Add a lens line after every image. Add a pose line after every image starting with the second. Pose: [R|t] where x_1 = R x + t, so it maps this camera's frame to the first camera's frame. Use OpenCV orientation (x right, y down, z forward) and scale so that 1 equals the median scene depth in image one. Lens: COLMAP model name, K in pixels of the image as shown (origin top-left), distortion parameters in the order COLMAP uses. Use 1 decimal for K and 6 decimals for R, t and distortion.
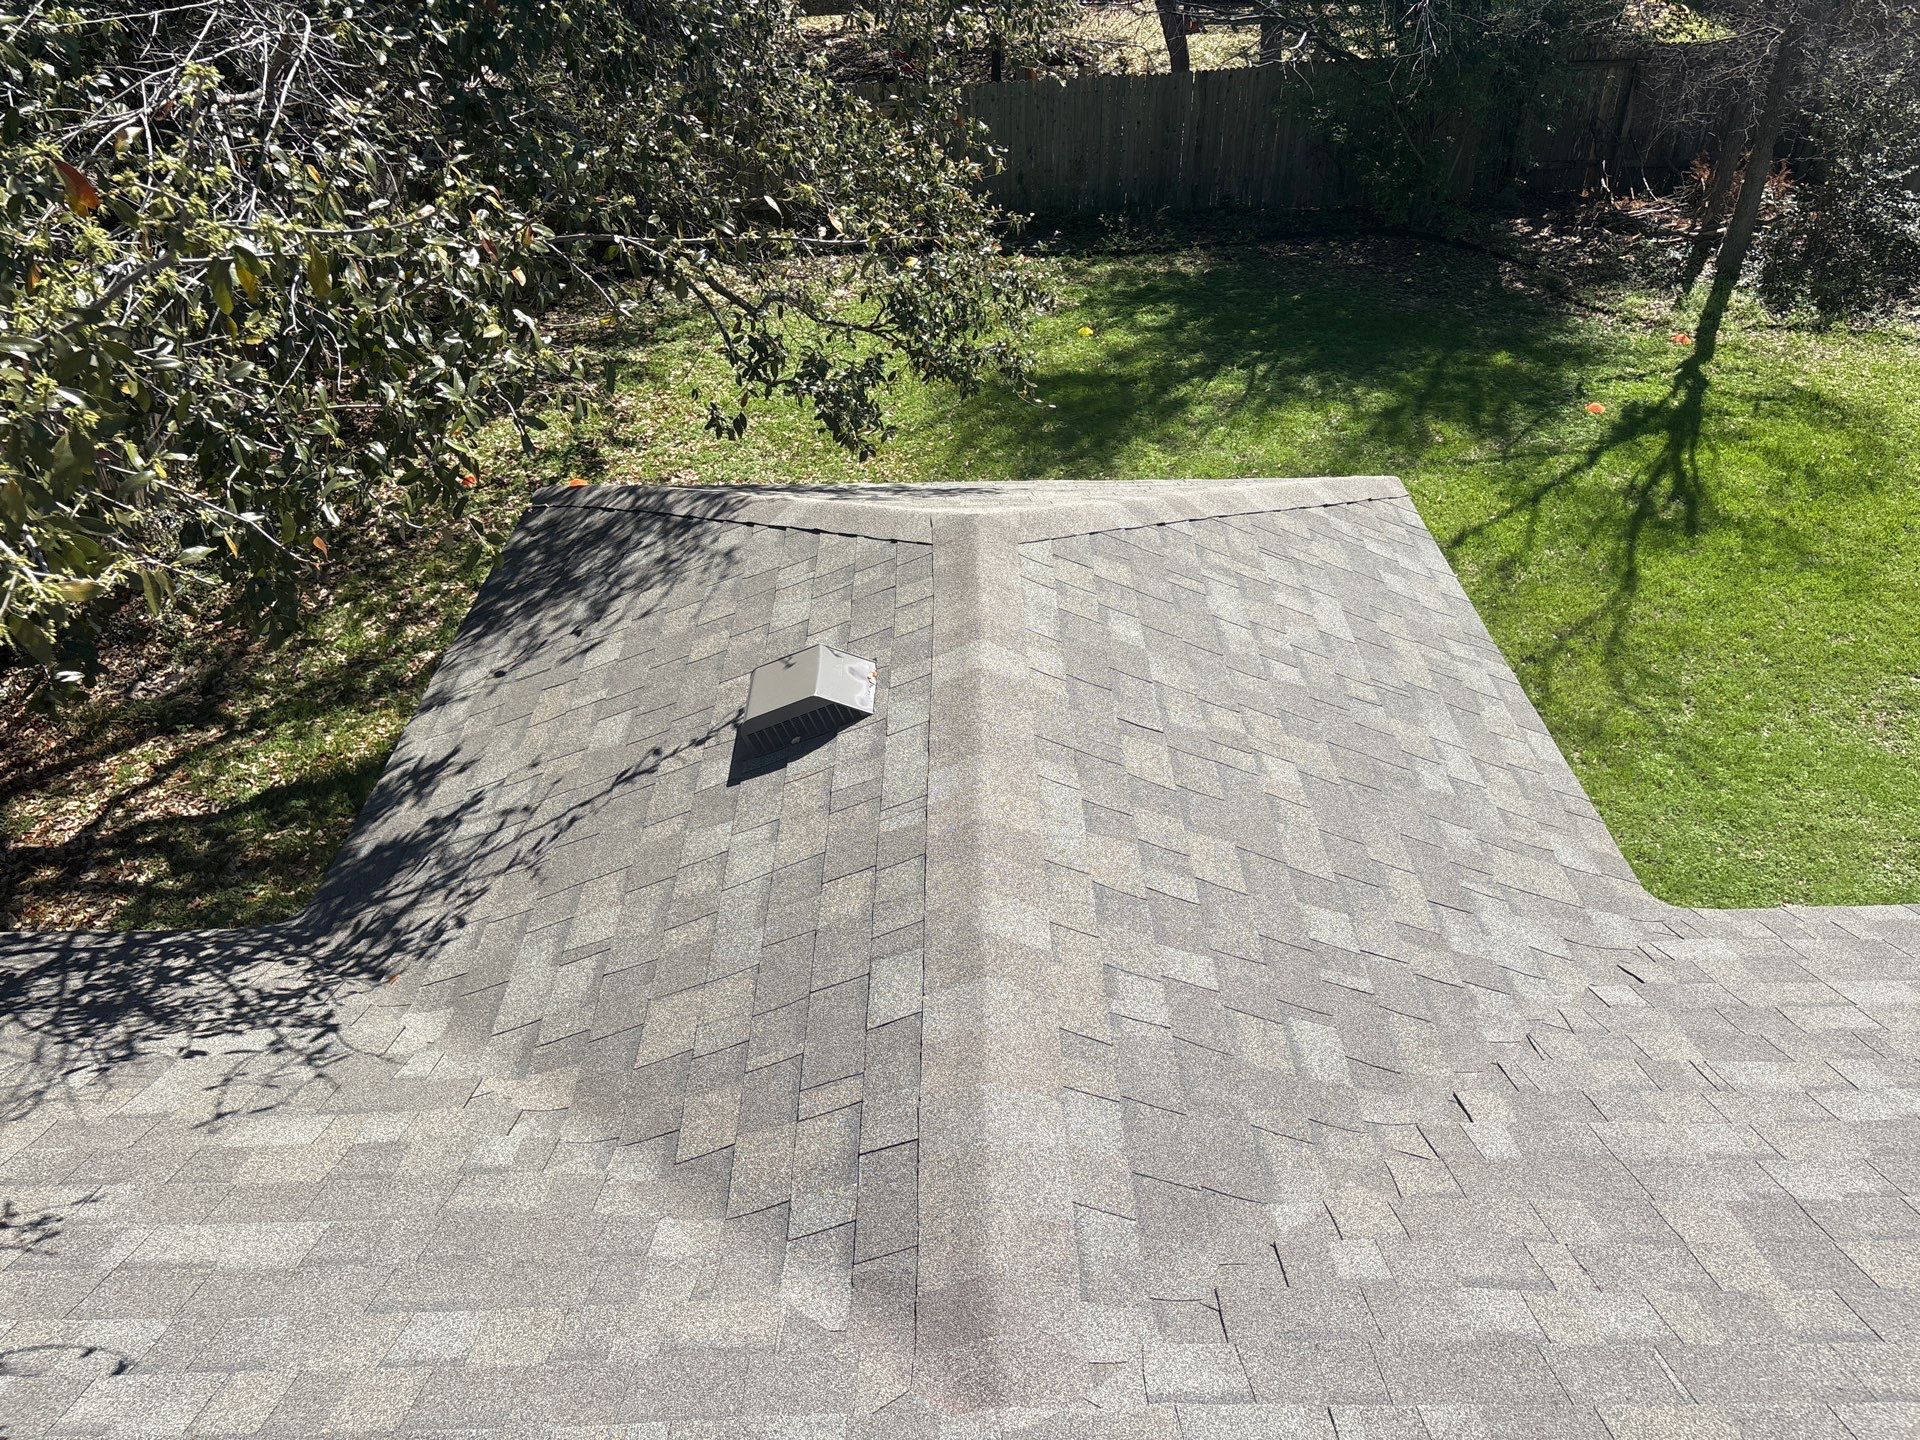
lens RADIAL K [[1361.7, 0, 962.0], [0, 1361.7, 712.9], [0, 0, 1]] dist [0.013060, 0.022647]
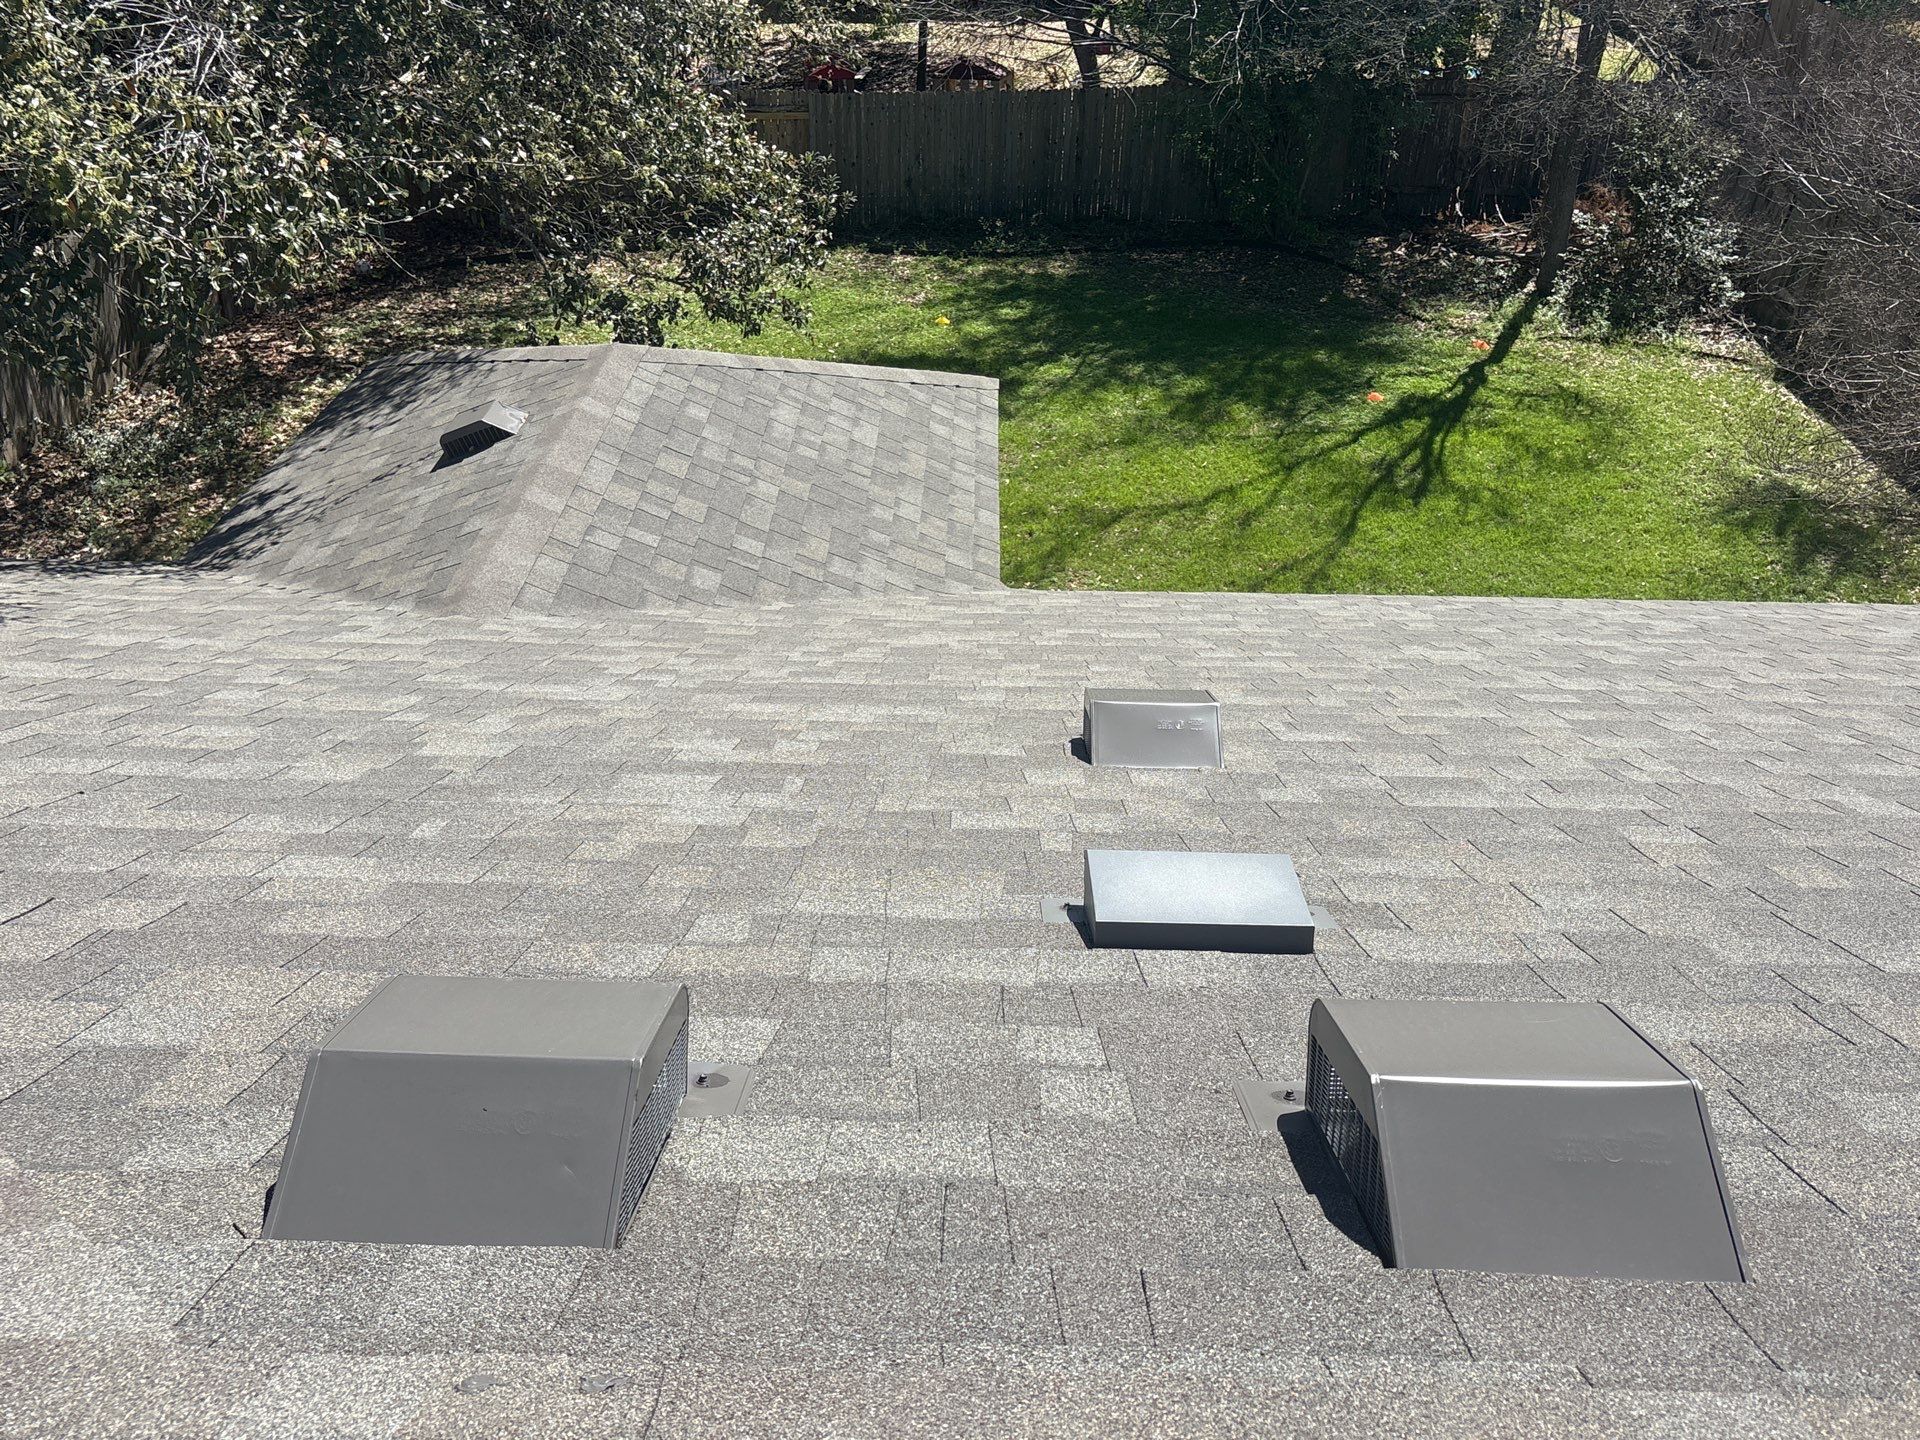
lens RADIAL K [[1693.1, 0, 951.2], [0, 1693.1, 717.7], [0, 0, 1]] dist [0.056682, -0.069259]
pose [[0.998216, 0.046584, -0.037340, 0.181446], [-0.049599, 0.995200, -0.084358, 0.161176], [0.033231, 0.086060, 0.995736, -0.340647]]
